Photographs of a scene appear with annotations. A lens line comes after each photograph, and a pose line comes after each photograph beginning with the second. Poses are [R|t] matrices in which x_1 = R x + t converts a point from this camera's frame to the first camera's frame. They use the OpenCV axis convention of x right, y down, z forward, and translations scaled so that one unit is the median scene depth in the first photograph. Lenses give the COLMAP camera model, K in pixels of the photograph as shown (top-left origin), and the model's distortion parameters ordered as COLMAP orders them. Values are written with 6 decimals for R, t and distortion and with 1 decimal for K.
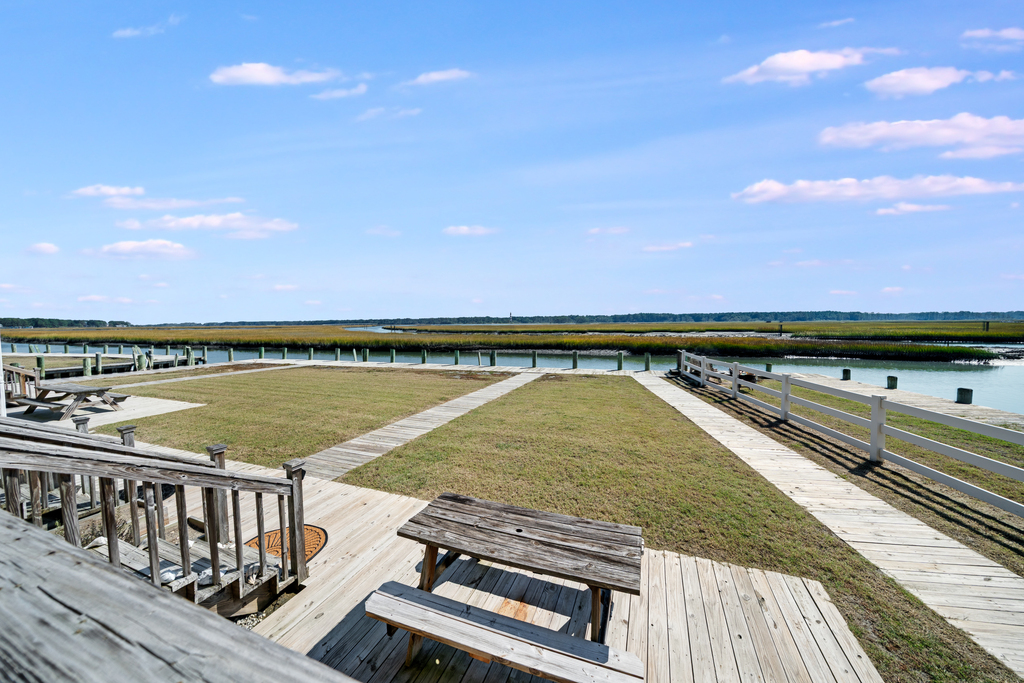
lens RADIAL K [[349.0, 0, 512.0], [0, 349.0, 341.5], [0, 0, 1]] dist [-0.006090, -0.000140]
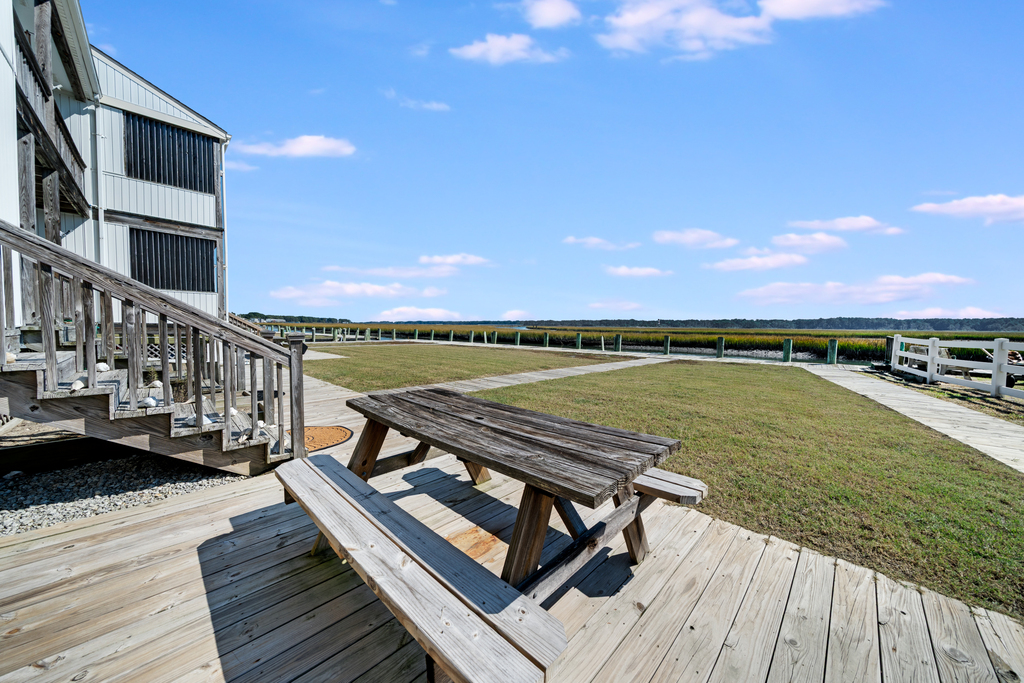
lens RADIAL K [[349.0, 0, 512.0], [0, 349.0, 341.5], [0, 0, 1]] dist [-0.006090, -0.000140]
pose [[0.919444, 0.037271, -0.391451, 0.092354], [-0.041014, 0.999158, -0.001201, 0.107507], [0.391076, 0.017159, 0.920198, 0.109966]]
